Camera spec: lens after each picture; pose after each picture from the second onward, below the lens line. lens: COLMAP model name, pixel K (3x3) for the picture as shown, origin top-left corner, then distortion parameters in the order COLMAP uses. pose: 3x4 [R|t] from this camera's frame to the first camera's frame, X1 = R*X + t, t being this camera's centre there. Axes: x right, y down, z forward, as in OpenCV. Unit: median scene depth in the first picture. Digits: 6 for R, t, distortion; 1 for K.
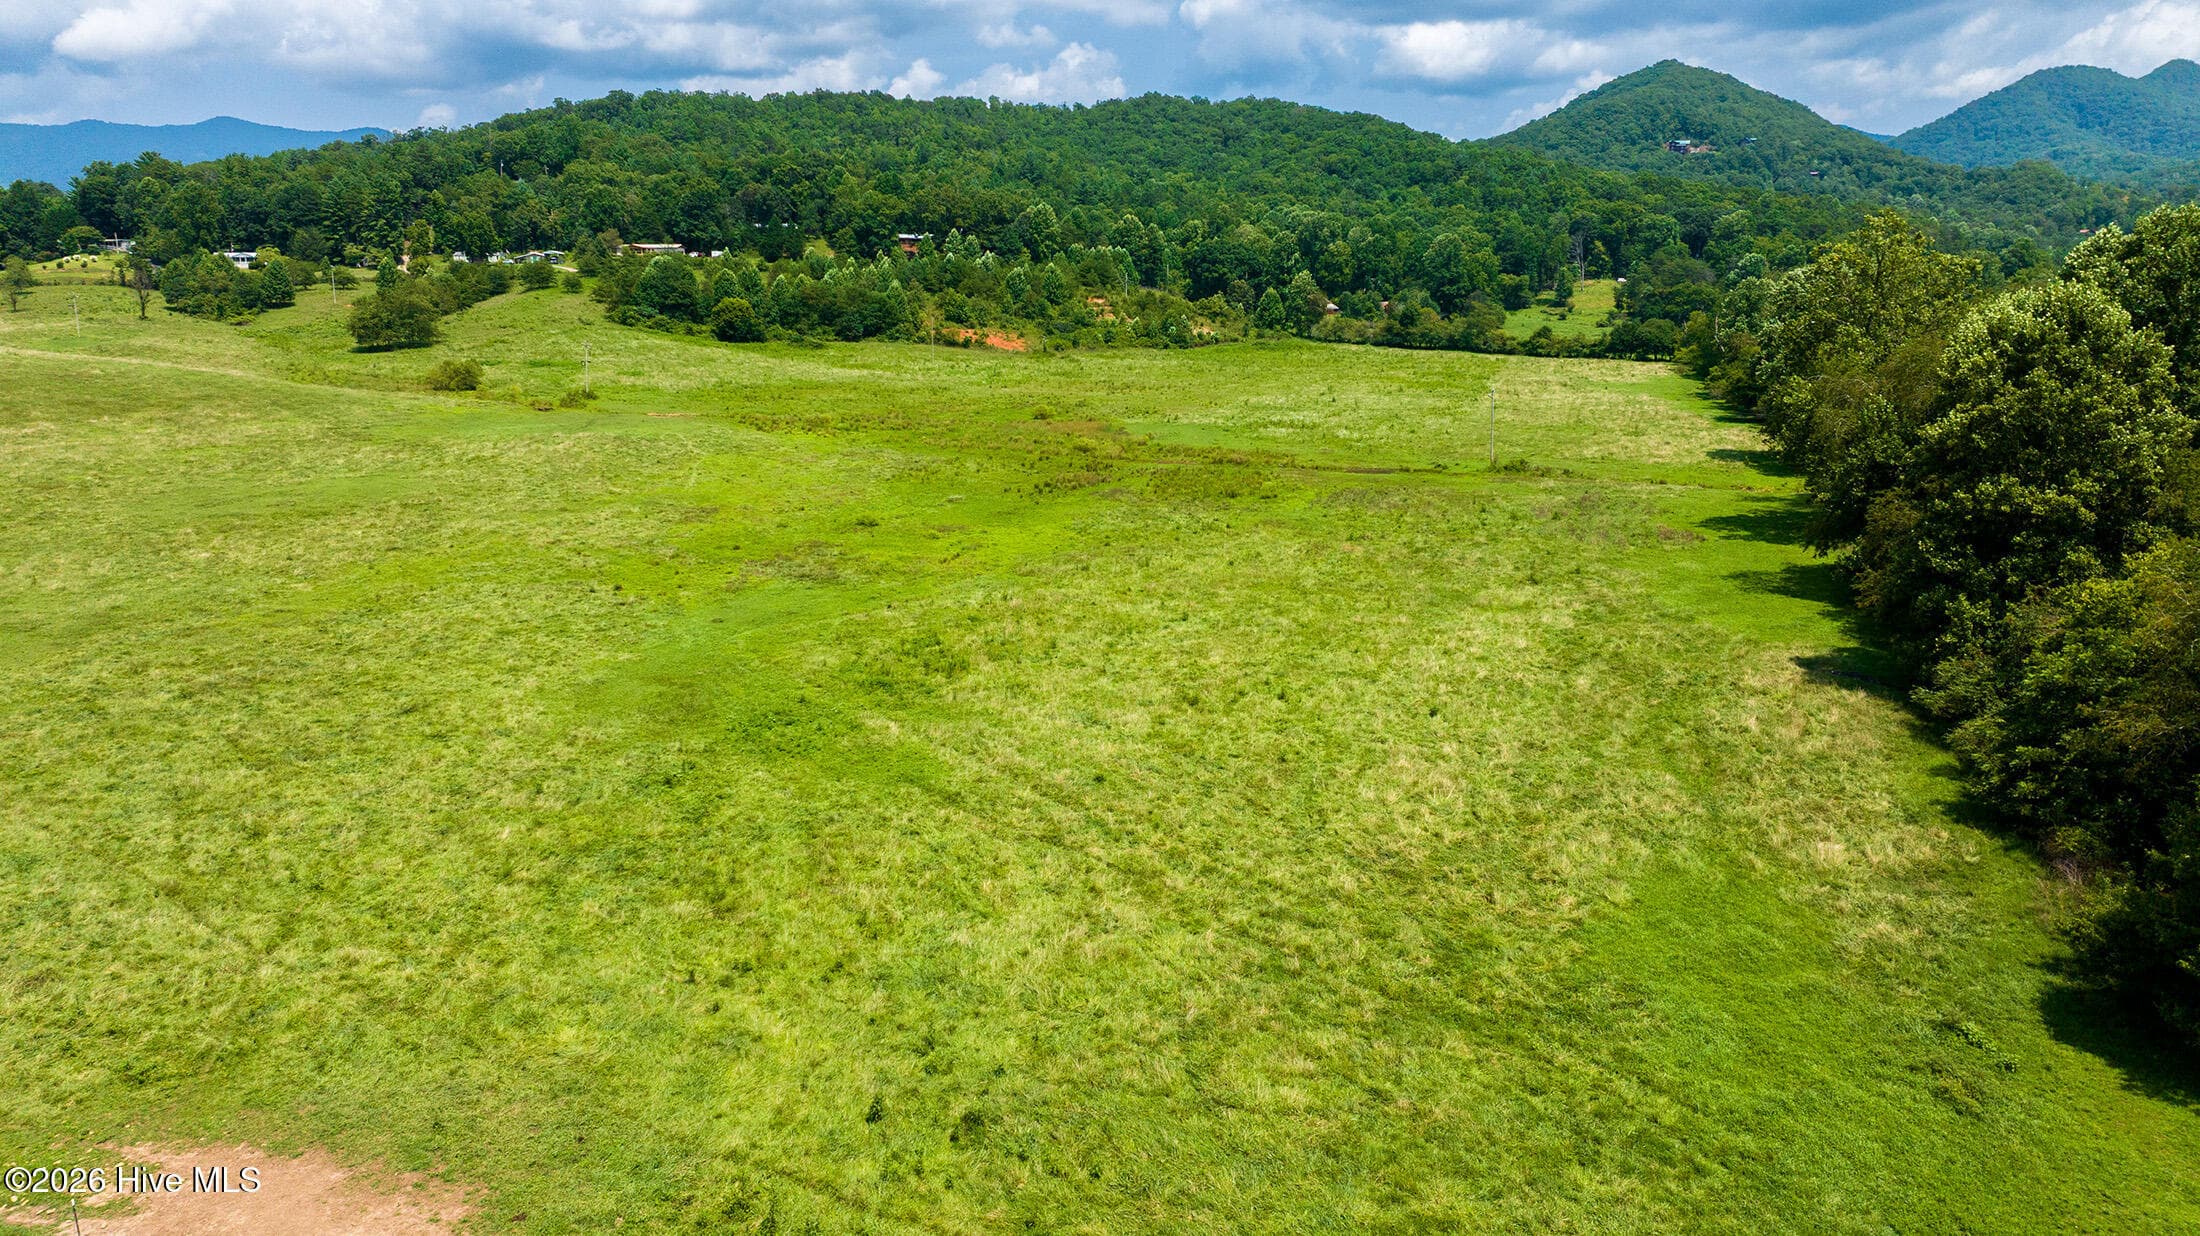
lens RADIAL K [[1512.9, 0, 1100.0], [0, 1512.9, 618.0], [0, 0, 1]] dist [-0.014296, -0.021373]
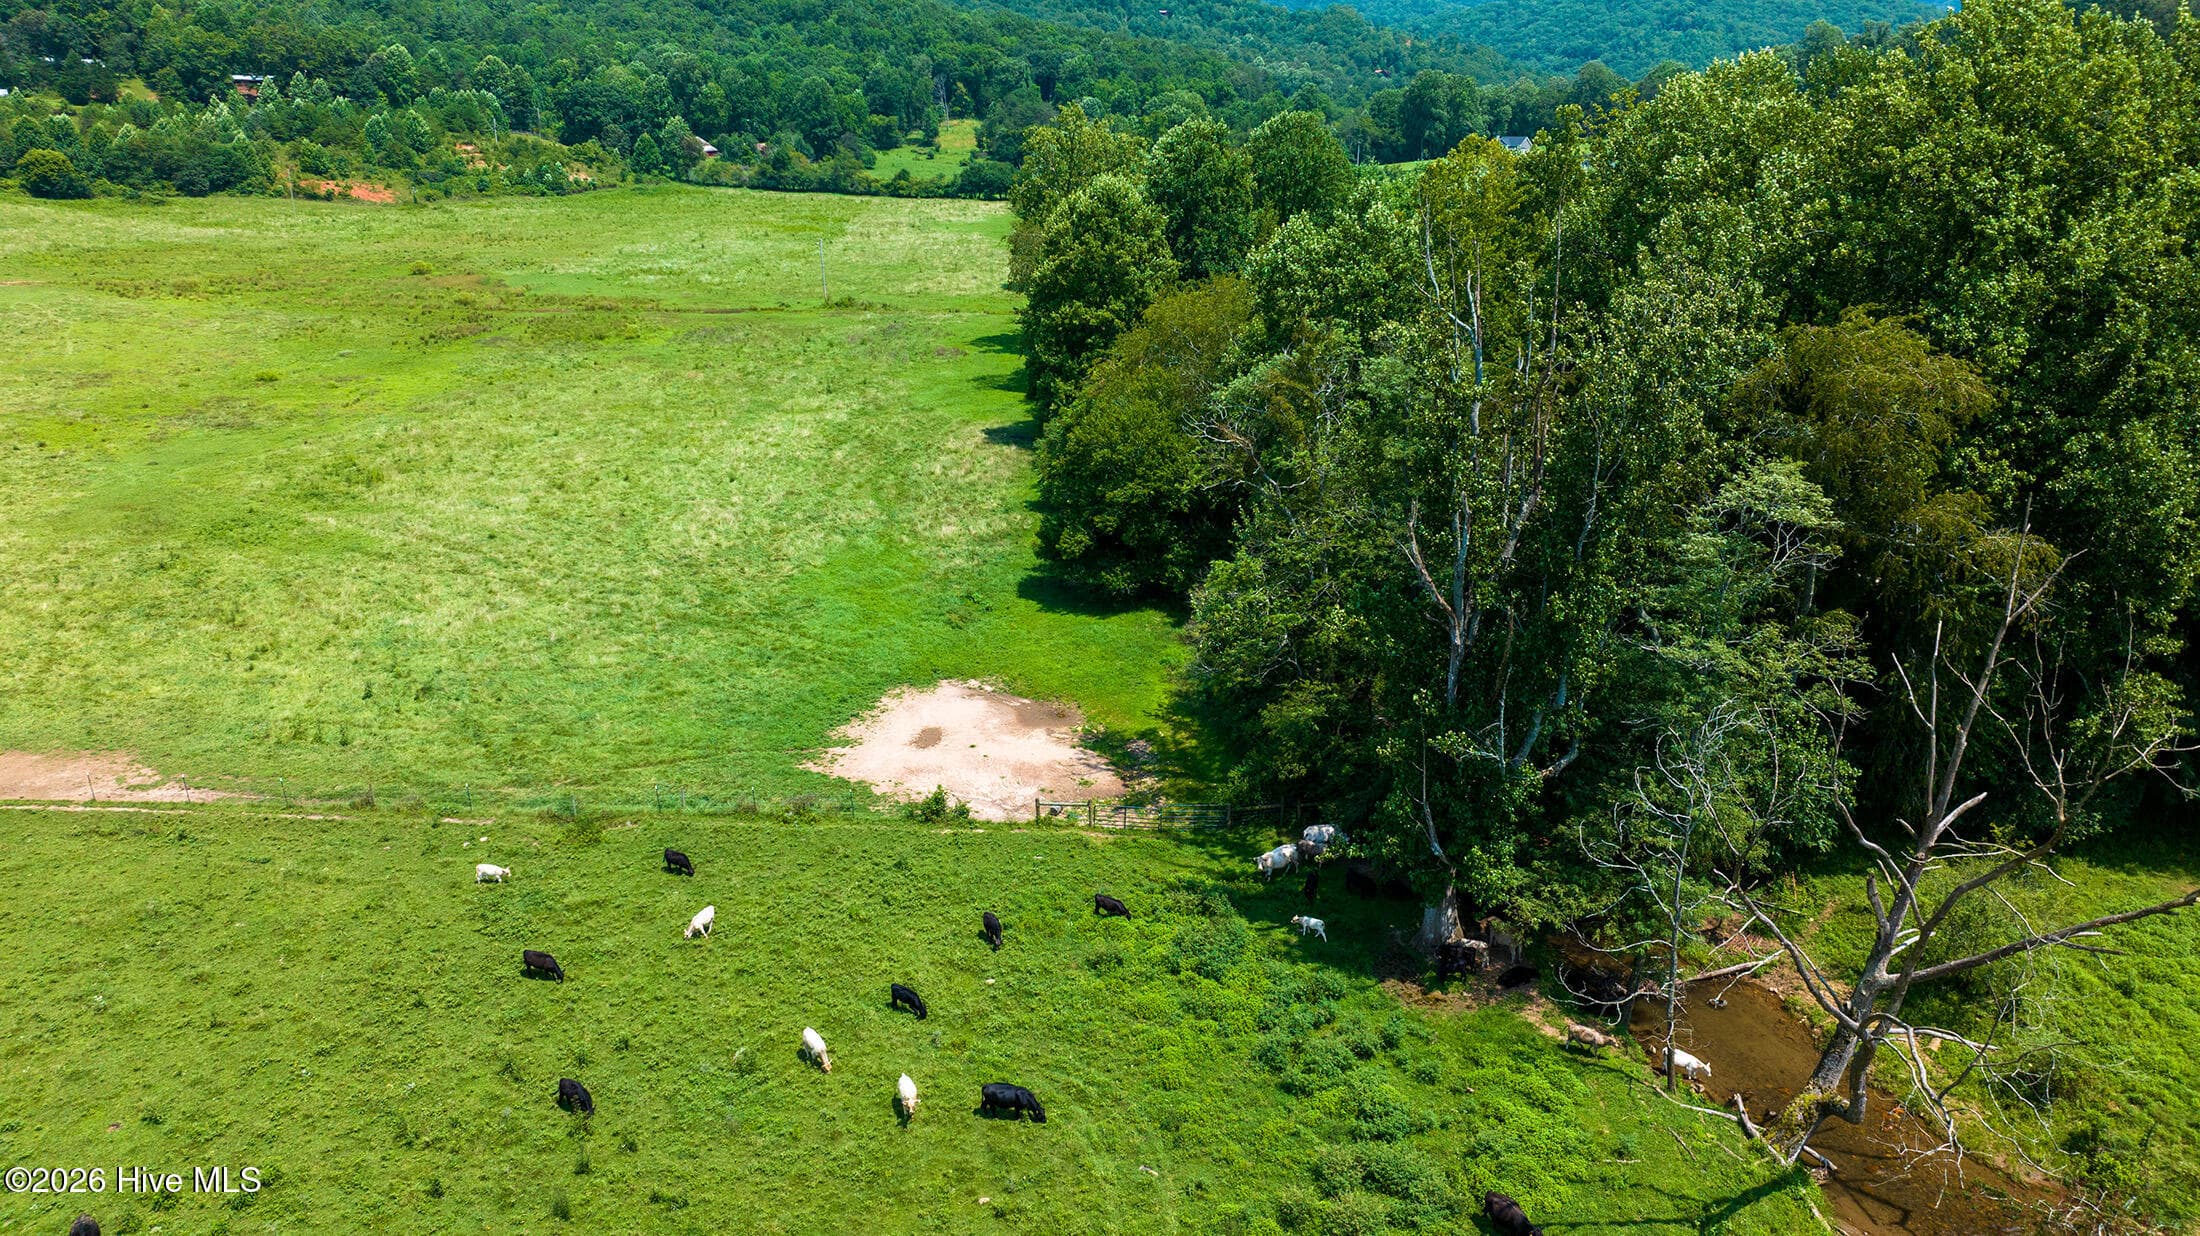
lens RADIAL K [[1512.9, 0, 1100.0], [0, 1512.9, 618.0], [0, 0, 1]] dist [-0.014296, -0.021373]
pose [[0.929825, -0.111940, 0.350564, 0.014216], [0.073853, 0.989995, 0.120232, 0.028212], [-0.360516, -0.085904, 0.928789, -0.316195]]
